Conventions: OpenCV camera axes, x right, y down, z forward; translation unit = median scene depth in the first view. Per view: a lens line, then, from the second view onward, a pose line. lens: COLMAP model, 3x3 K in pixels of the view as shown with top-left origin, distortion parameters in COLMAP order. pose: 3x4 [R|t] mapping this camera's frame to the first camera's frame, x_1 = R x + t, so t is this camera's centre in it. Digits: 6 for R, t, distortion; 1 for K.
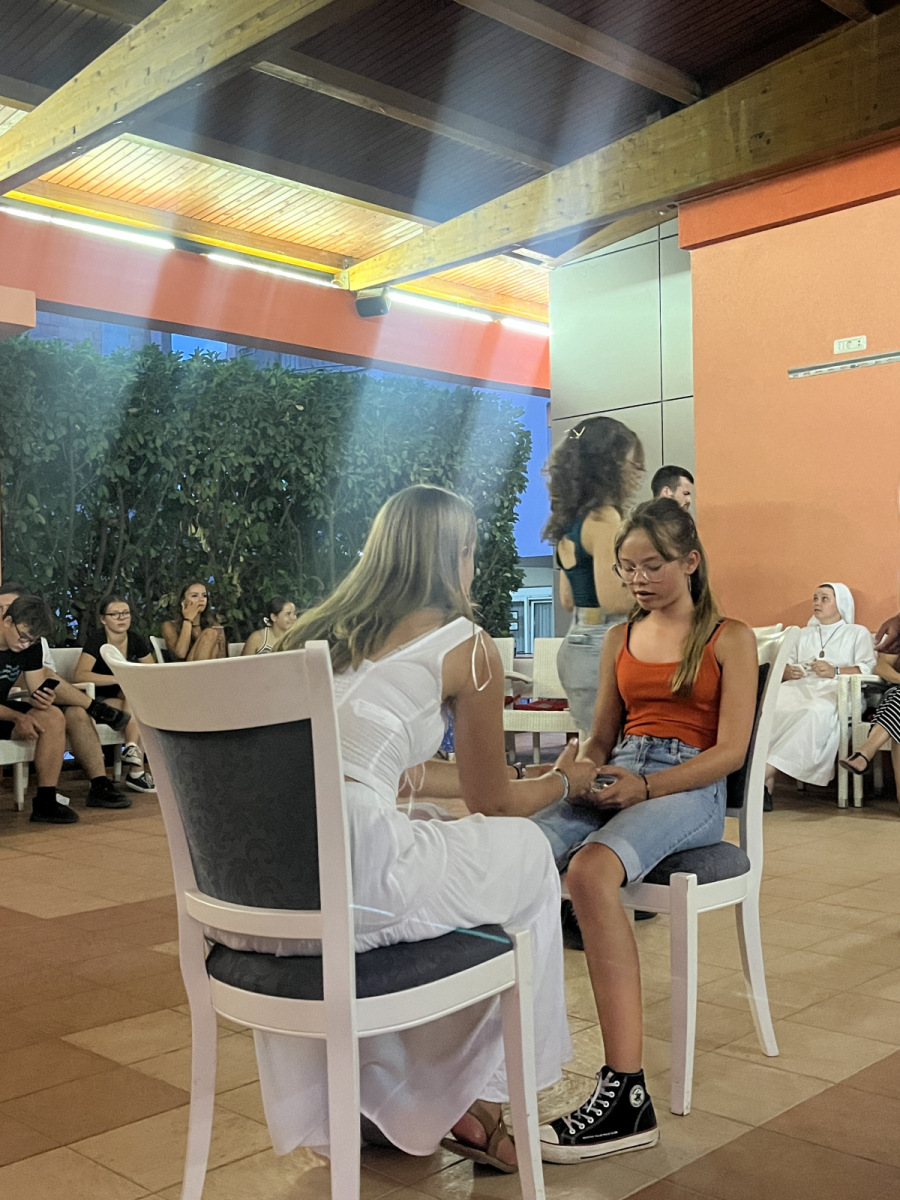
lens RADIAL K [[1306.7, 0, 450.0], [0, 1306.7, 600.0], [0, 0, 1]] dist [0.096511, -0.112882]
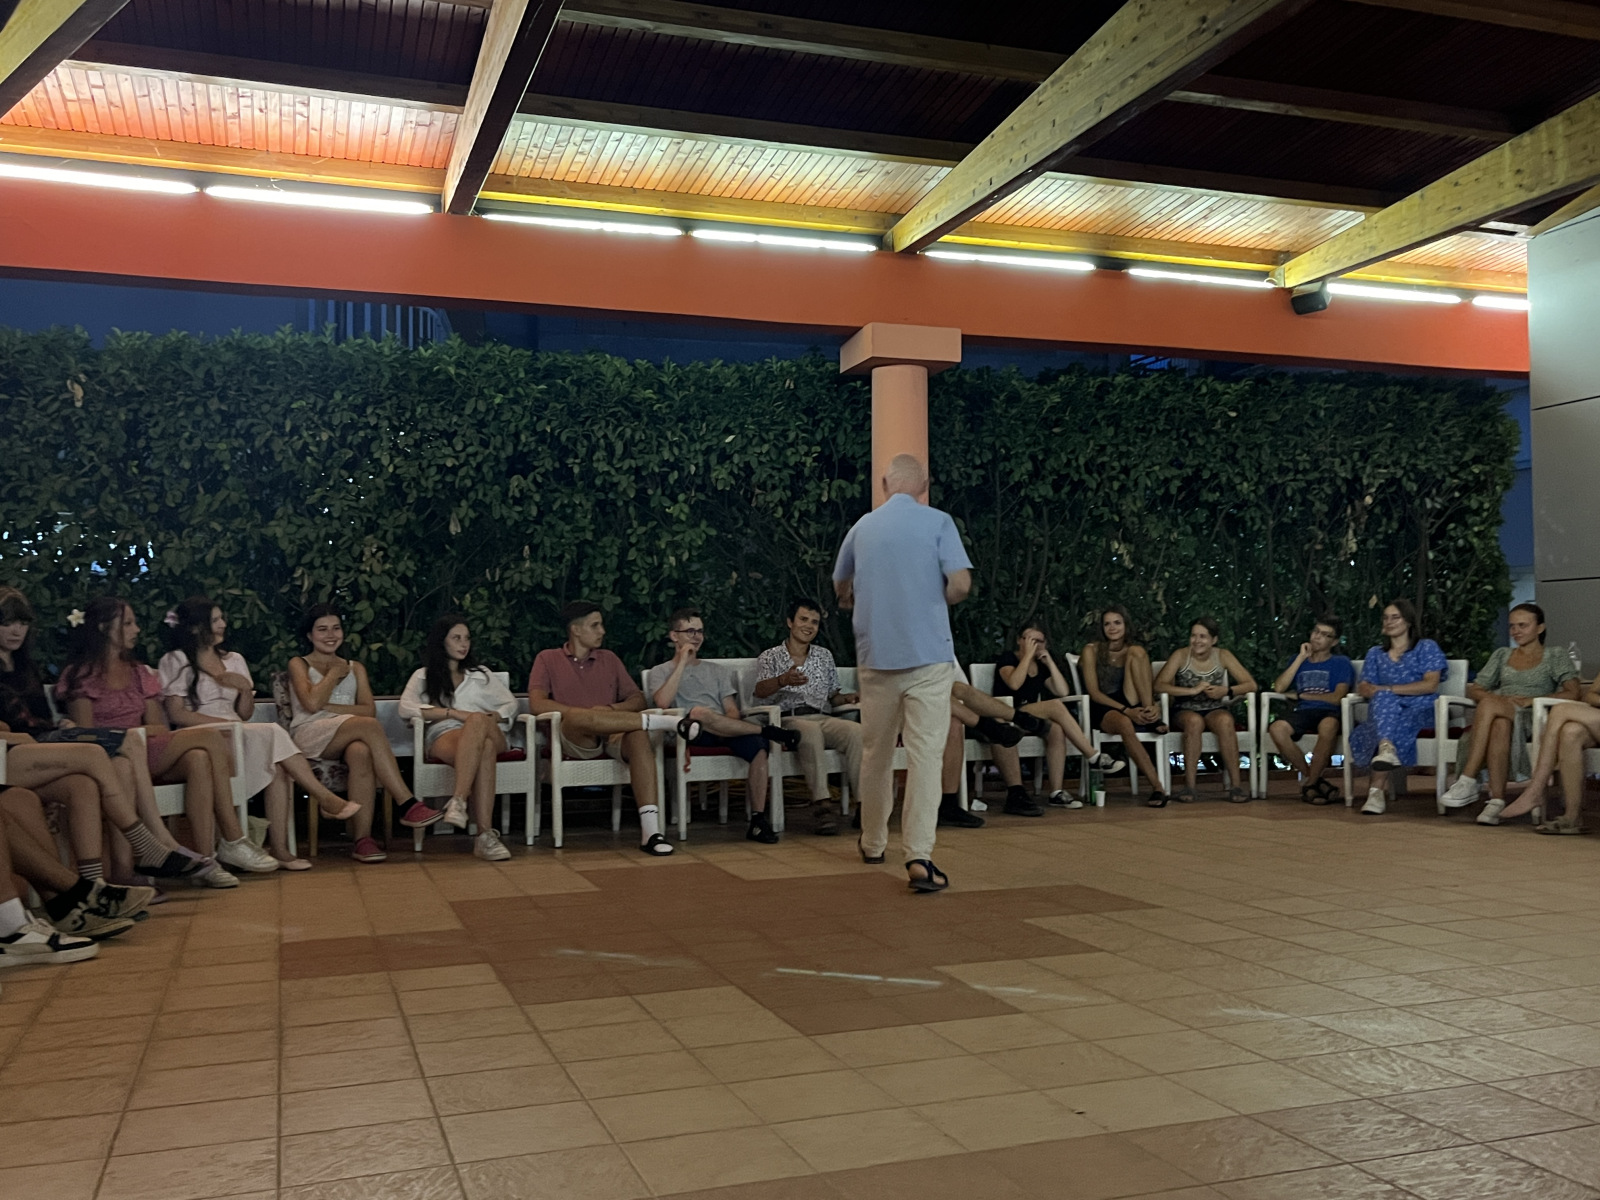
lens RADIAL K [[1476.1, 0, 808.4], [0, 1476.1, 606.8], [0, 0, 1]] dist [0.091364, -0.222470]
pose [[0.905959, -0.003624, -0.423349, 0.066418], [0.002067, 0.999989, -0.004136, -0.003485], [0.423360, 0.002872, 0.905957, -0.111757]]
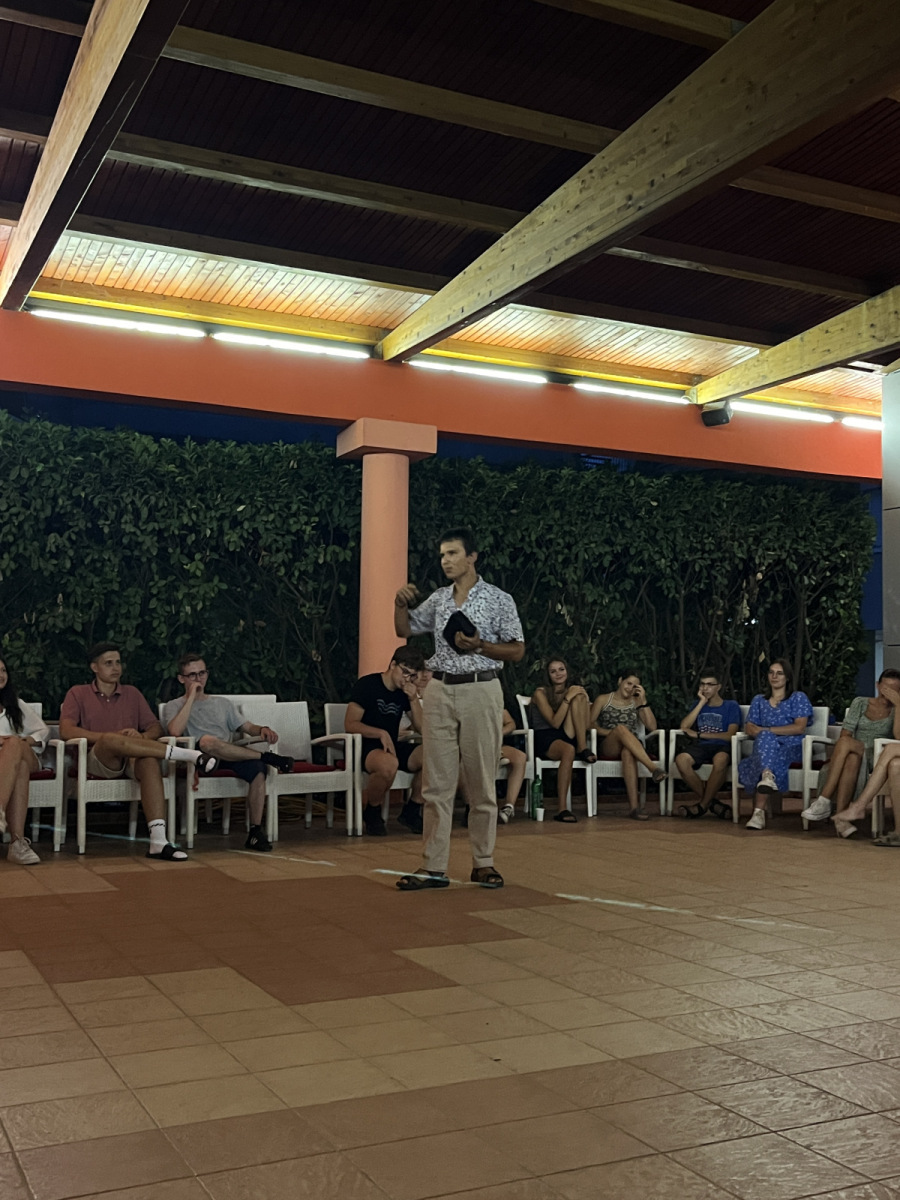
lens RADIAL K [[1270.6, 0, 467.1], [0, 1270.6, 622.5], [0, 0, 1]] dist [0.163078, -0.665273]
pose [[0.951170, 0.013648, -0.308367, 0.085073], [-0.022260, 0.999454, -0.024426, -0.008926], [0.307865, 0.030098, 0.950954, -0.144454]]
